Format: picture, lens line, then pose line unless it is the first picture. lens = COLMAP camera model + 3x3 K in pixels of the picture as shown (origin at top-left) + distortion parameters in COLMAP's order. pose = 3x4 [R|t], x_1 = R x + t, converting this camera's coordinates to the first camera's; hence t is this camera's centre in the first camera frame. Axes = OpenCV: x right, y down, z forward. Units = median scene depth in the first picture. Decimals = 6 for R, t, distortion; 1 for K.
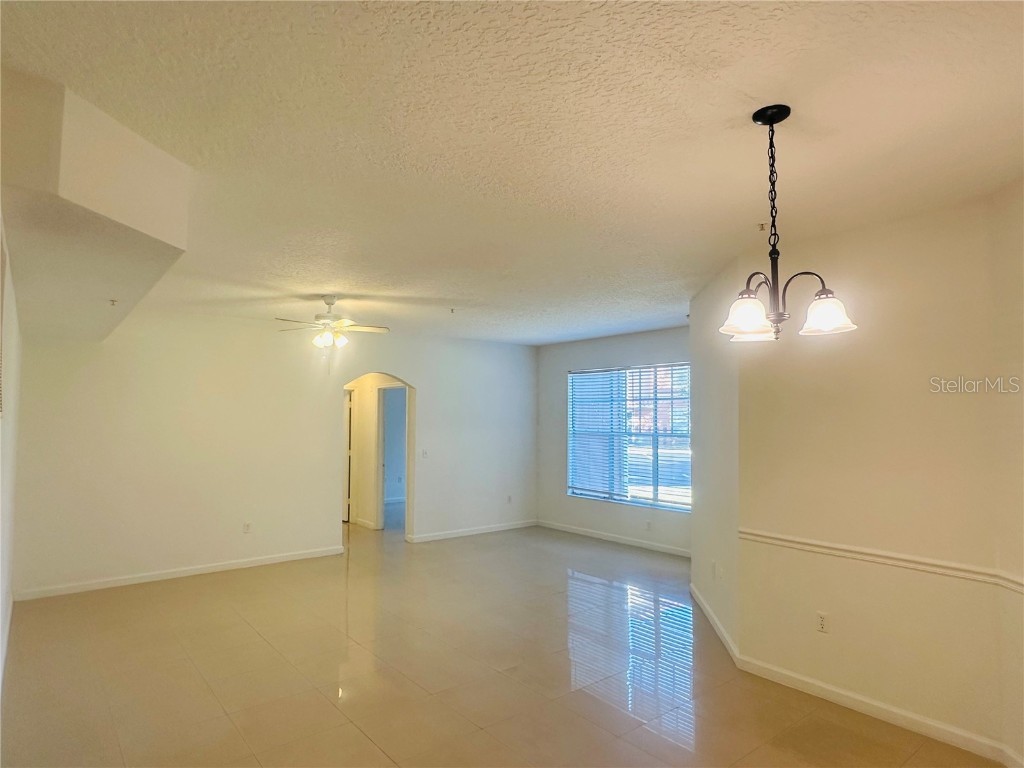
lens RADIAL K [[601.8, 0, 512.0], [0, 601.8, 384.0], [0, 0, 1]] dist [0.014657, -0.000329]
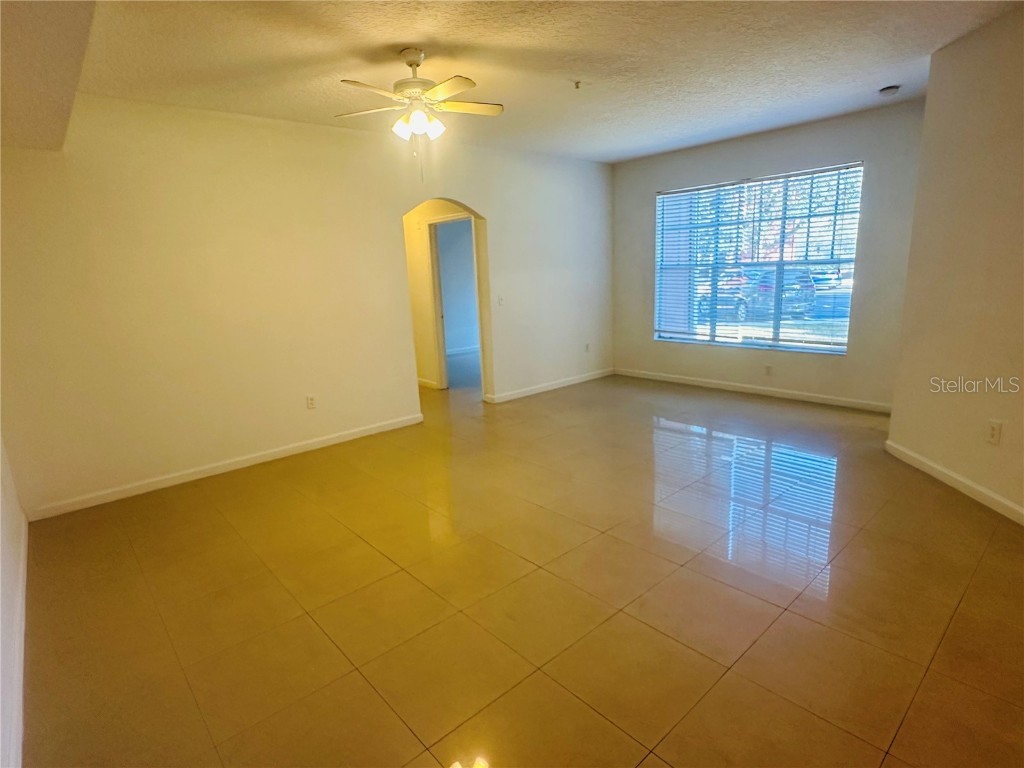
lens RADIAL K [[539.2, 0, 512.0], [0, 539.2, 384.0], [0, 0, 1]] dist [-0.000886, -0.000671]
pose [[0.997556, -0.056850, 0.040633, -0.169386], [0.043985, 0.962684, 0.267030, 0.029622], [-0.054297, -0.264590, 0.962831, 0.256346]]
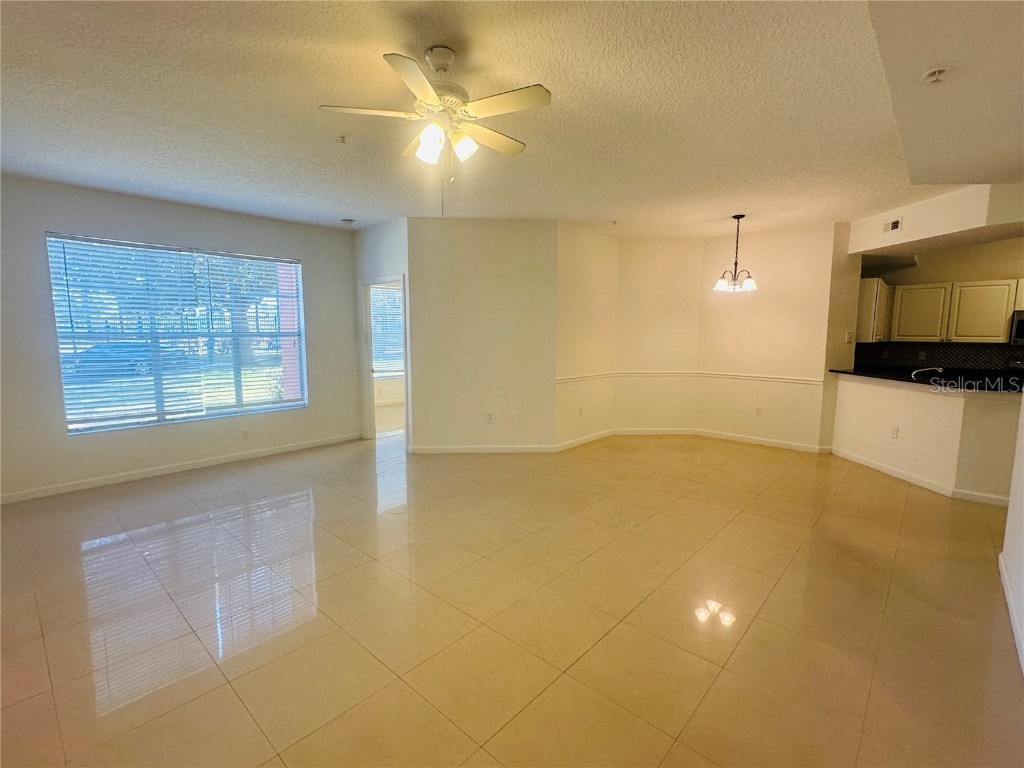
lens RADIAL K [[491.7, 0, 512.0], [0, 491.7, 384.0], [0, 0, 1]] dist [0.017303, 0.000060]
pose [[-0.128354, -0.111778, 0.985409, -0.526870], [-0.057749, 0.992784, 0.105092, 0.056263], [-0.990046, -0.043418, -0.133882, 0.679808]]
